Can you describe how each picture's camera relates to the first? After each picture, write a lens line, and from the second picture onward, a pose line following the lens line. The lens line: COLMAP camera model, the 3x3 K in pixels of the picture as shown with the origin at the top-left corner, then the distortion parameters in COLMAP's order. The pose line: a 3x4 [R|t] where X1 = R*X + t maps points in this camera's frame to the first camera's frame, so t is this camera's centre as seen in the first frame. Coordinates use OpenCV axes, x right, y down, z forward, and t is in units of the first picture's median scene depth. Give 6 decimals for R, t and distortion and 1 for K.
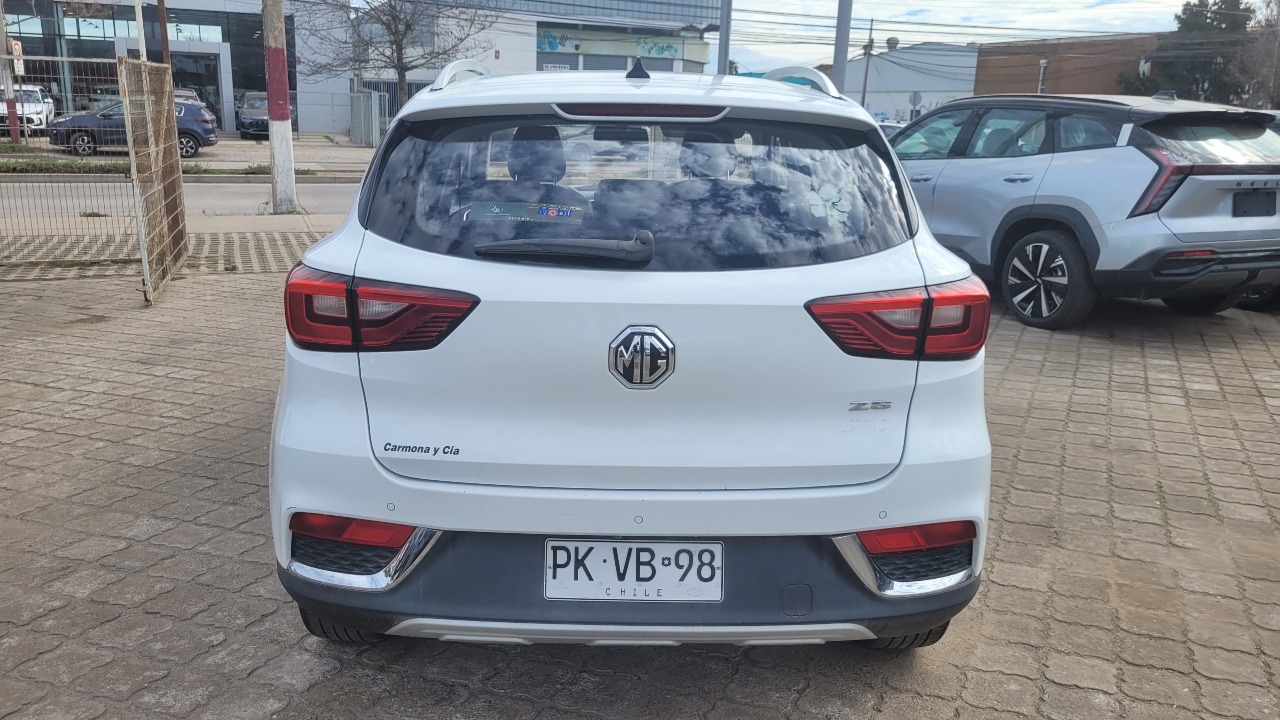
lens RADIAL K [[978.6, 0, 621.3], [0, 978.6, 361.9], [0, 0, 1]] dist [0.006682, -0.000455]
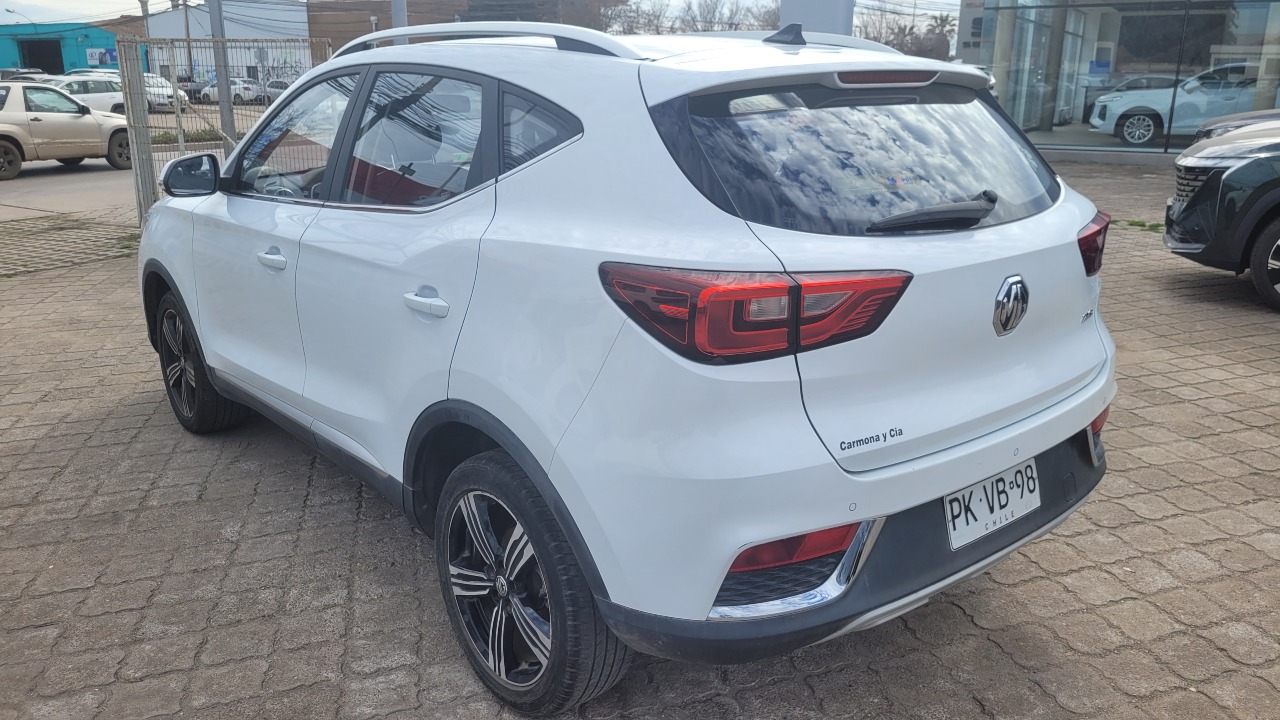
lens RADIAL K [[978.6, 0, 621.3], [0, 978.6, 361.9], [0, 0, 1]] dist [0.006682, -0.000455]
pose [[0.789490, -0.199122, 0.580565, -0.922648], [0.174121, 0.979711, 0.099240, -0.120912], [-0.588546, 0.022739, 0.808144, 0.358320]]
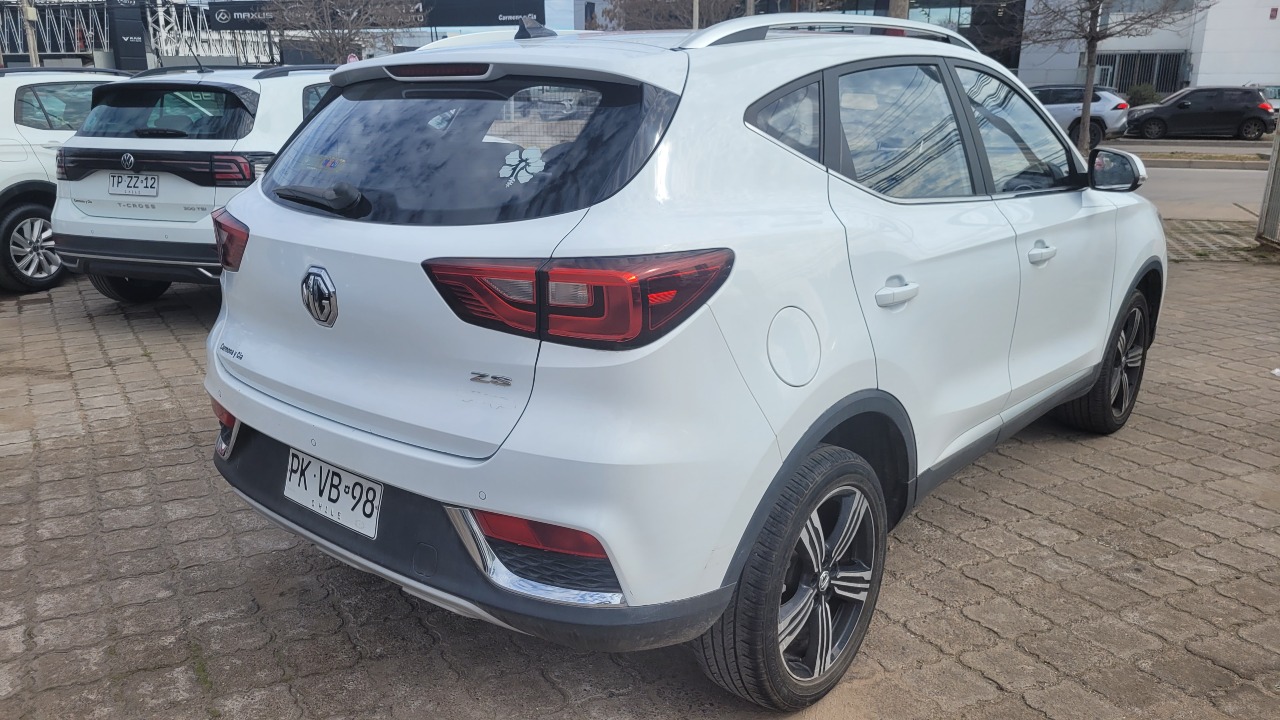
lens RADIAL K [[982.8, 0, 642.2], [0, 982.8, 377.2], [0, 0, 1]] dist [0.015372, 0.002961]
pose [[0.755187, 0.165324, -0.634319, 0.965246], [-0.144923, 0.985836, 0.084403, -0.058418], [0.639289, 0.028187, 0.768450, 0.367157]]
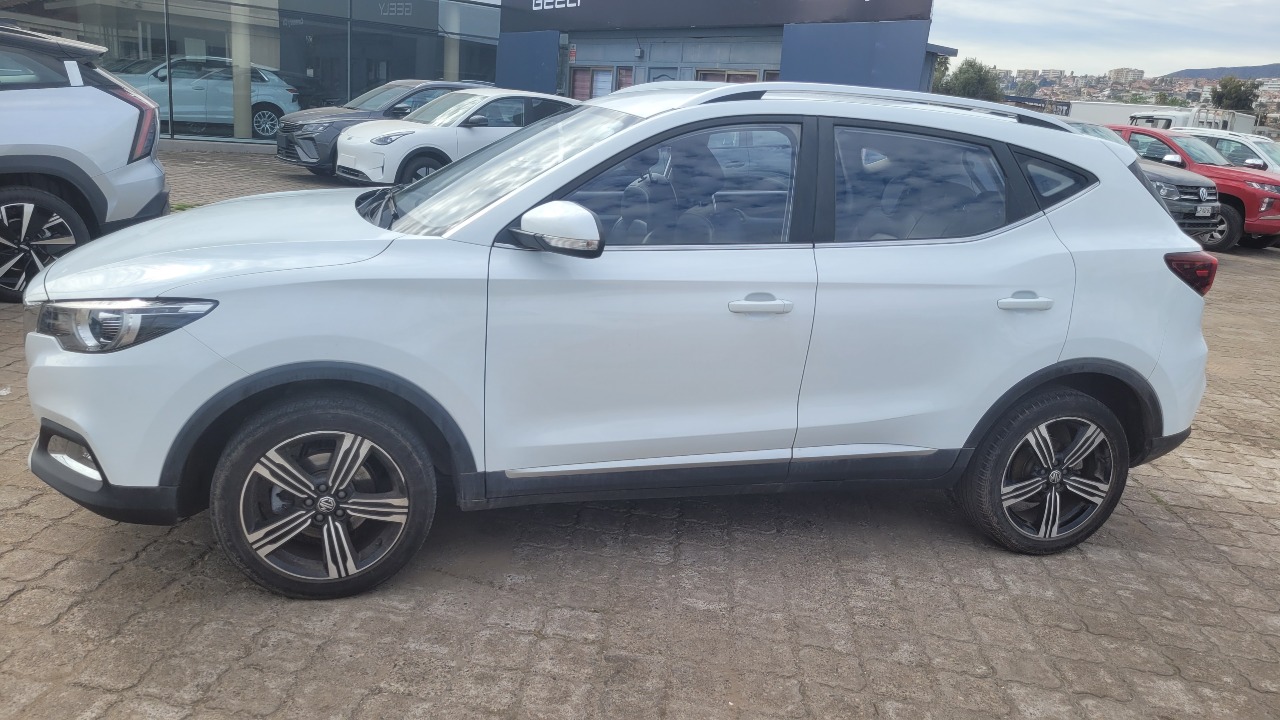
lens RADIAL K [[965.7, 0, 638.1], [0, 965.7, 382.3], [0, 0, 1]] dist [-0.000272, -0.001401]
pose [[-0.217324, -0.316028, 0.923524, -1.840922], [0.161559, 0.921441, 0.353333, -0.686823], [-0.962636, 0.225991, -0.149195, 2.389012]]
